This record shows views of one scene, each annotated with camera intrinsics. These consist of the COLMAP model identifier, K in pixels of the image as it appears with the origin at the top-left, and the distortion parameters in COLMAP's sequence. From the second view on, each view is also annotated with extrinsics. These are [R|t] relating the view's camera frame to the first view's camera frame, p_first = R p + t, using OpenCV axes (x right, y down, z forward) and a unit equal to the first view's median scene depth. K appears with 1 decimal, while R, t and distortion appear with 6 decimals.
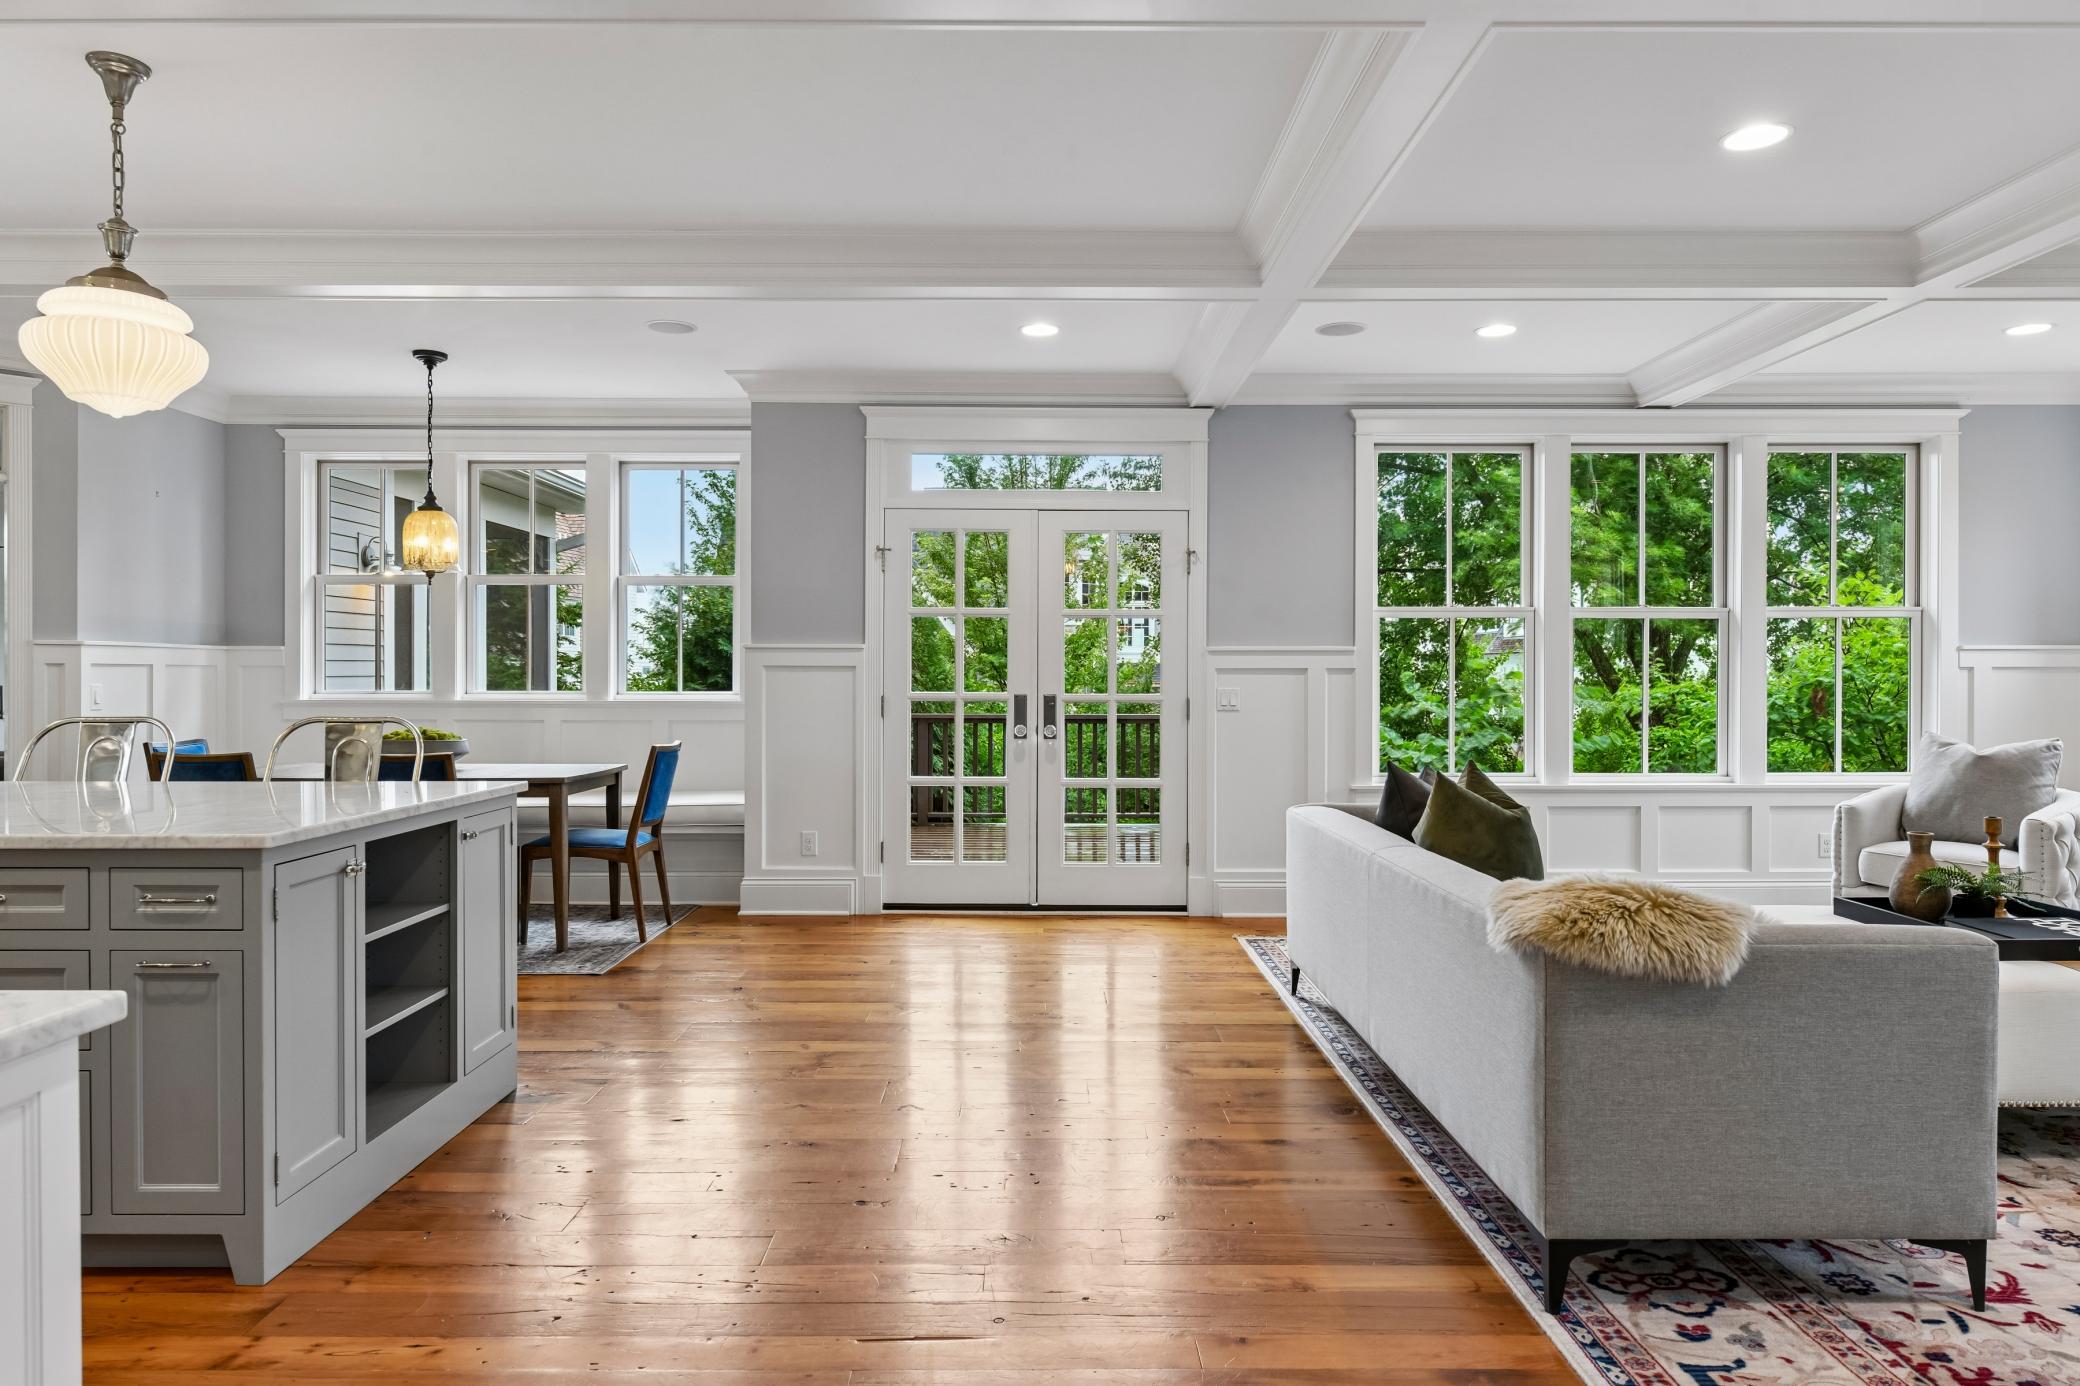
lens RADIAL K [[1251.0, 0, 1043.9], [0, 1251.0, 680.0], [0, 0, 1]] dist [-0.001578, -0.001473]
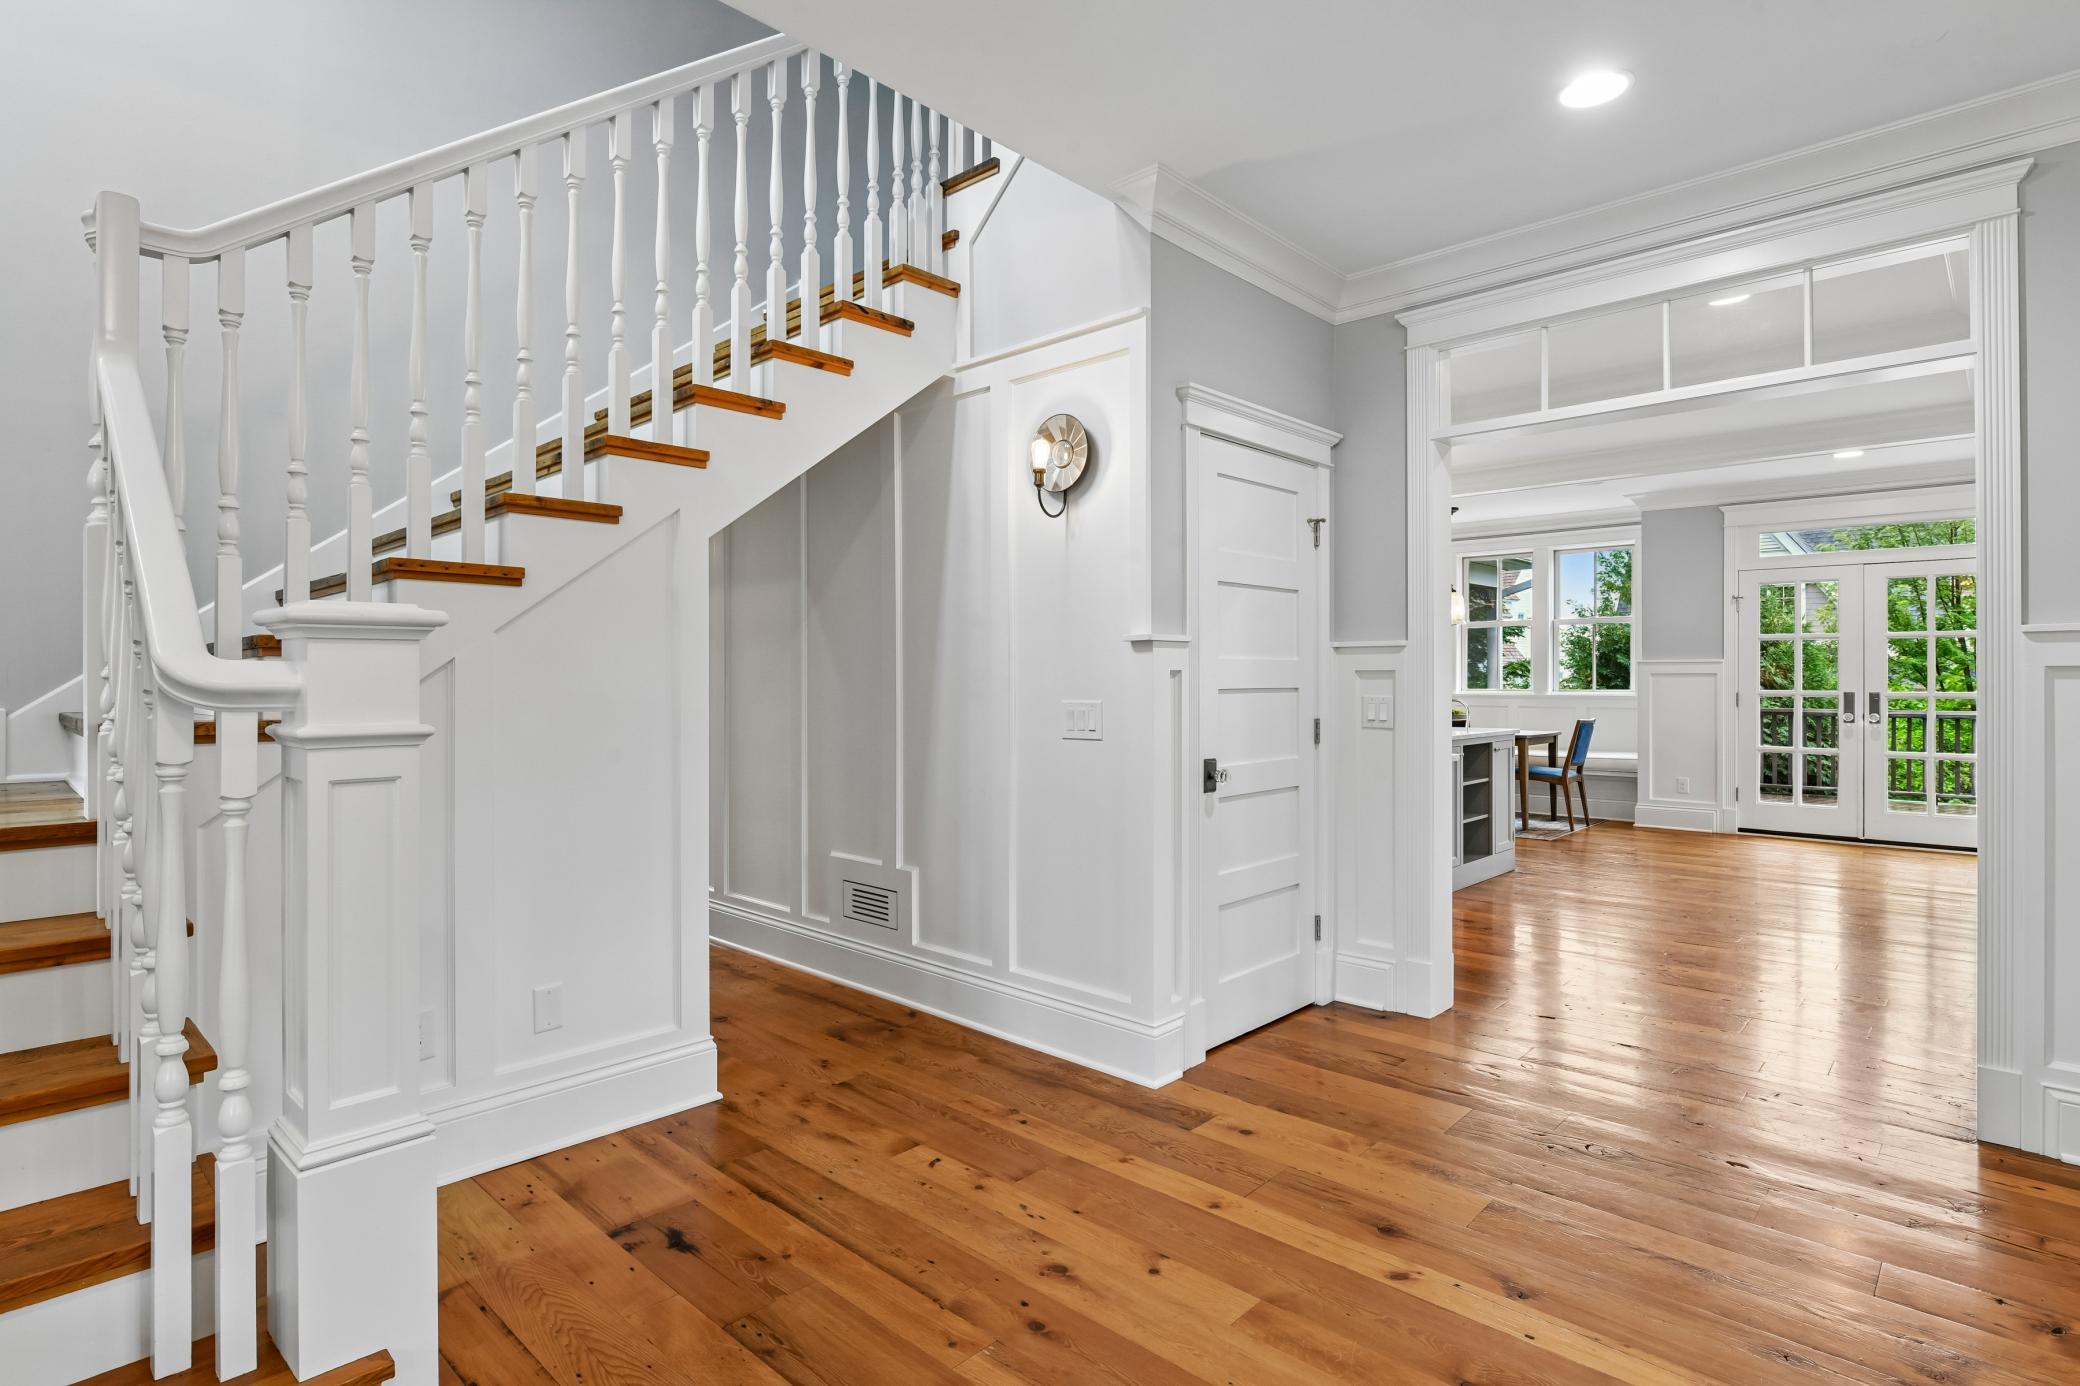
lens RADIAL K [[1069.0, 0, 1035.8], [0, 1069.0, 678.8], [0, 0, 1]] dist [-0.001098, -0.000252]
pose [[0.723586, -0.004502, -0.690220, 0.153800], [0.001992, 0.999988, -0.004434, -0.000189], [0.690231, 0.001834, 0.723586, -0.544909]]
